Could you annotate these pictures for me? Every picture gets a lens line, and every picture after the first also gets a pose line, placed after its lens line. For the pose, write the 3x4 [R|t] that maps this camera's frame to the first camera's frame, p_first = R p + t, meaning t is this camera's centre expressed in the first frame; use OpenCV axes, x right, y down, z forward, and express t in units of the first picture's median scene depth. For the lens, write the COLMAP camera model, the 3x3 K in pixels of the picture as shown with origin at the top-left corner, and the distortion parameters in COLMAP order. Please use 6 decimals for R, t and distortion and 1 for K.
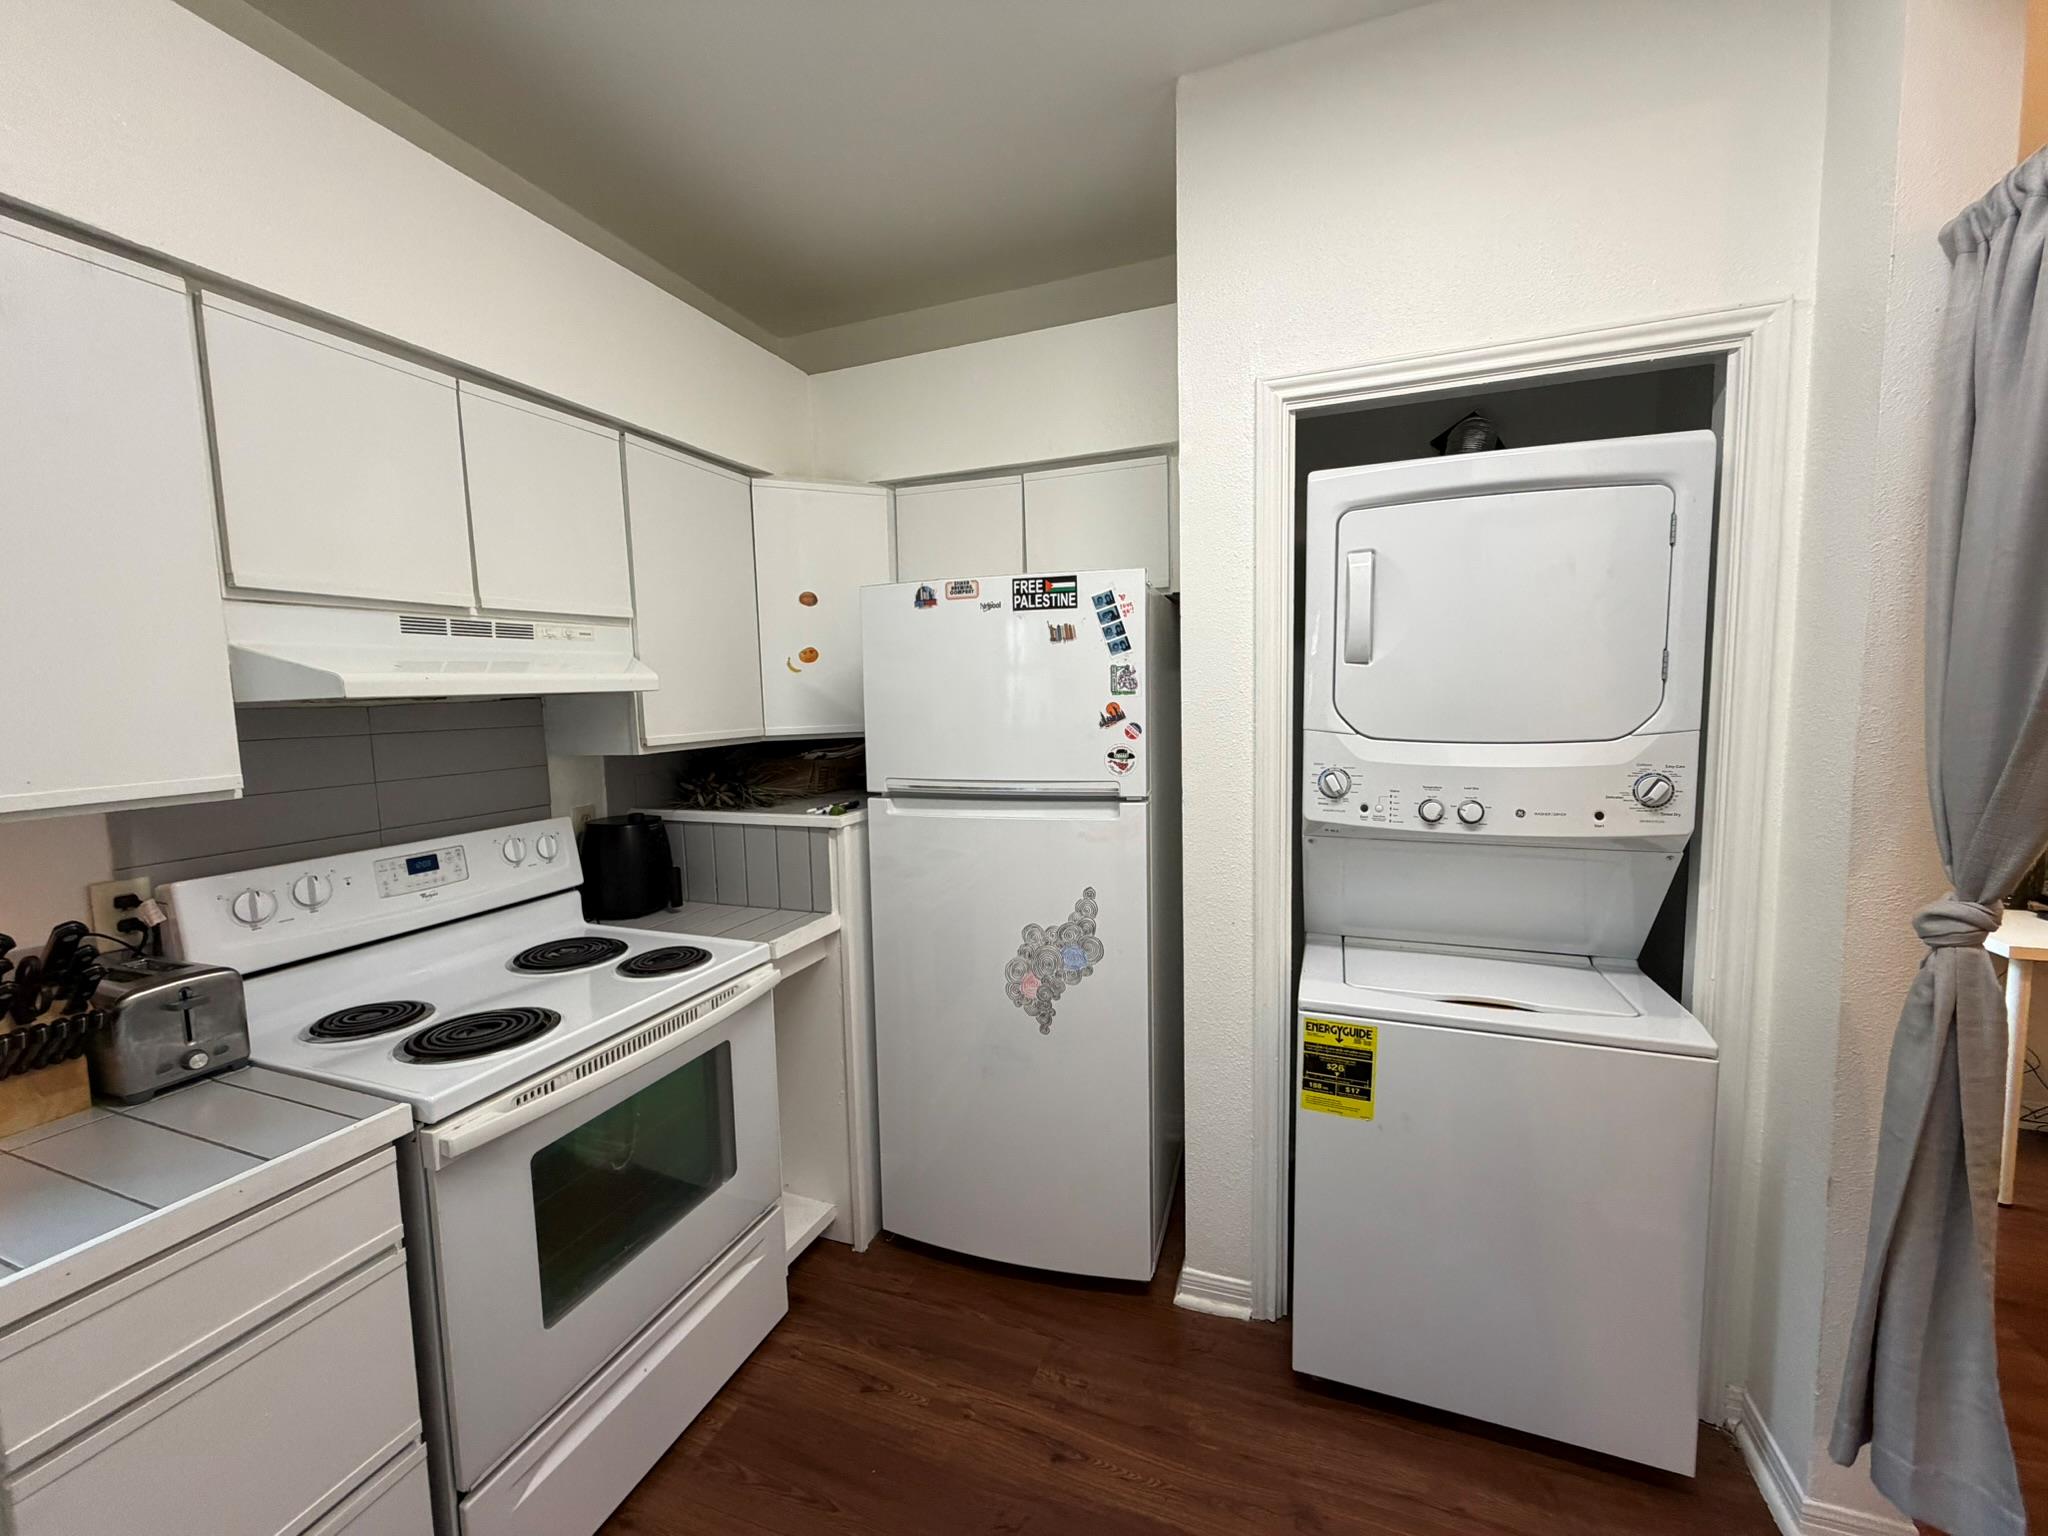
lens RADIAL K [[809.3, 0, 1021.1], [0, 809.3, 767.1], [0, 0, 1]] dist [-0.000990, -0.000457]
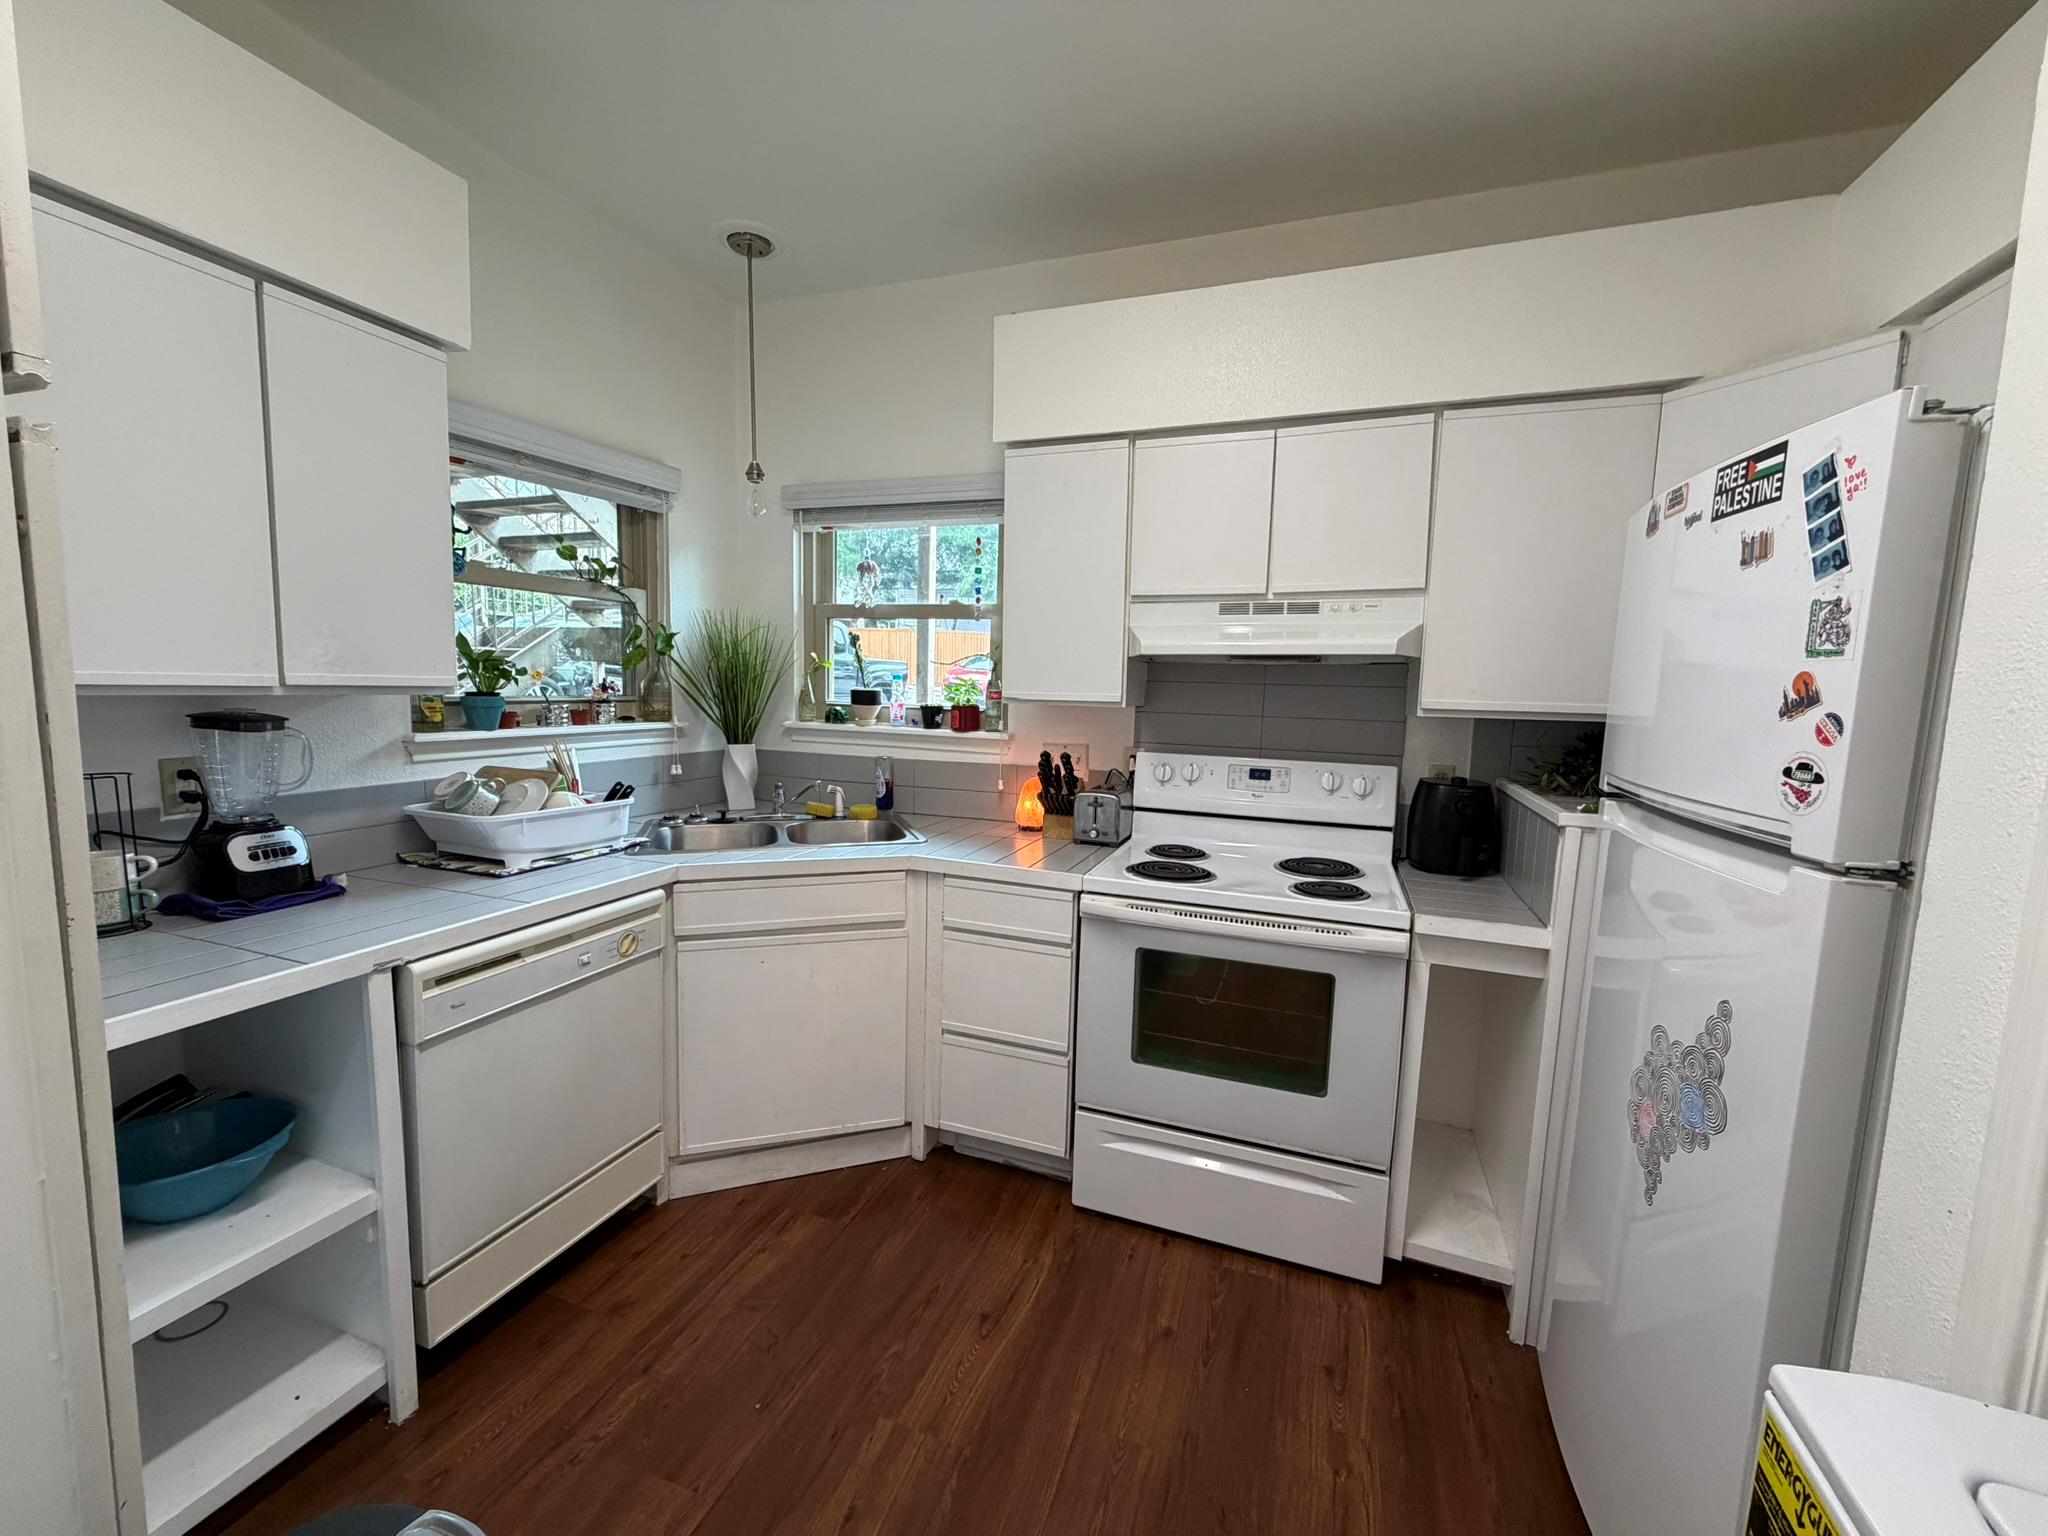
lens RADIAL K [[809.3, 0, 1021.1], [0, 809.3, 767.1], [0, 0, 1]] dist [-0.000990, -0.000457]
pose [[0.007346, 0.131390, -0.991303, 0.638573], [-0.117891, 0.984531, 0.129619, -0.027650], [0.992999, 0.115913, 0.022722, 0.495496]]
